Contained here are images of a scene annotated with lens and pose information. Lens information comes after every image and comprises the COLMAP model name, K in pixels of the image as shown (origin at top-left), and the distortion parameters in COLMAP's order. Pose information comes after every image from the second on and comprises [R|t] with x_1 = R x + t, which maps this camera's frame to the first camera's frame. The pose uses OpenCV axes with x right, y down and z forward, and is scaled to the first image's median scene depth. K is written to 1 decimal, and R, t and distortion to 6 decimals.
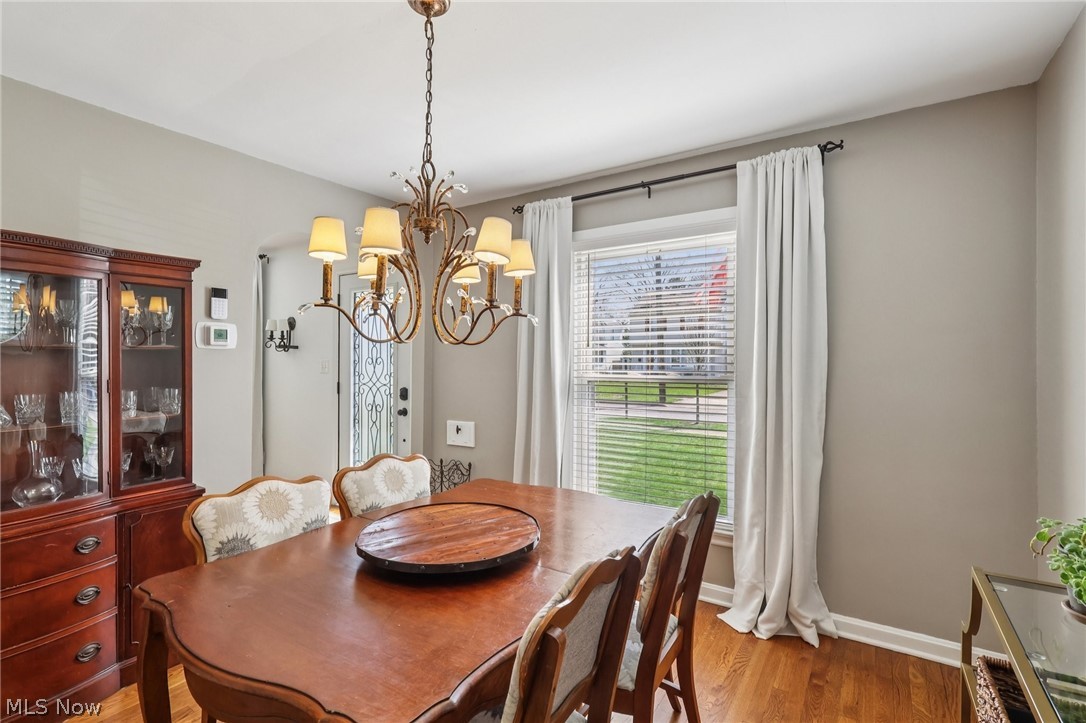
lens RADIAL K [[502.2, 0, 542.8], [0, 502.2, 363.9], [0, 0, 1]] dist [-0.000988, 0.000773]
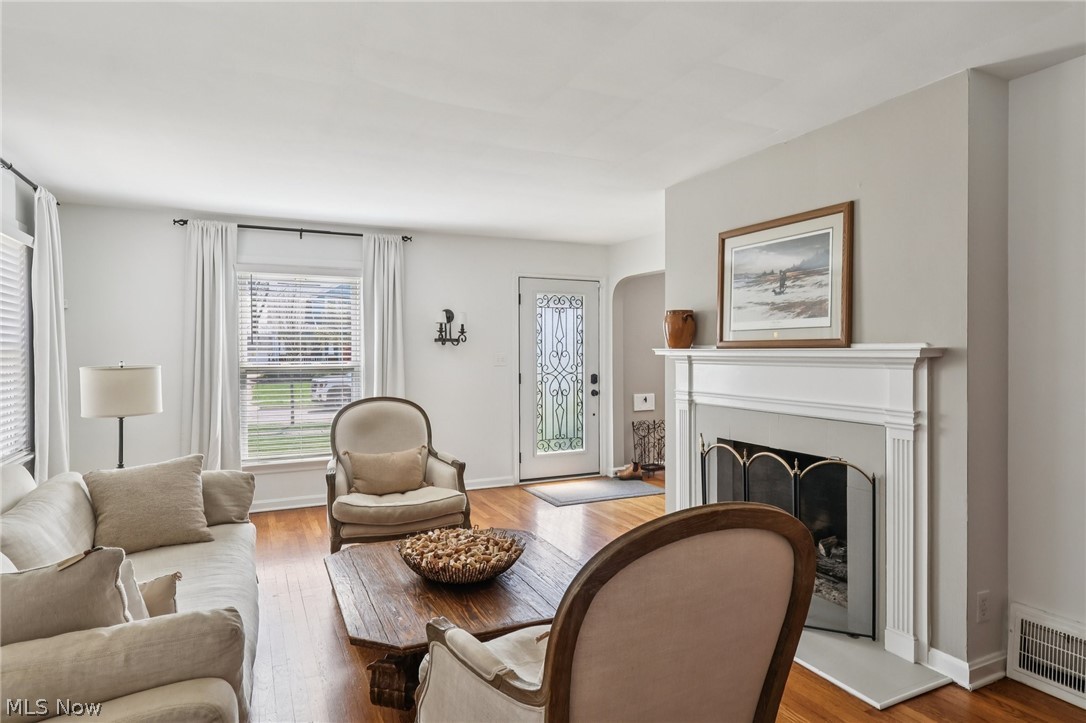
lens RADIAL K [[626.5, 0, 544.9], [0, 626.5, 357.1], [0, 0, 1]] dist [-0.000323, -0.000001]
pose [[0.518196, -0.012127, 0.855176, -1.652569], [0.005748, 0.999926, 0.010697, -0.014752], [-0.855242, -0.000628, 0.518228, 0.249466]]
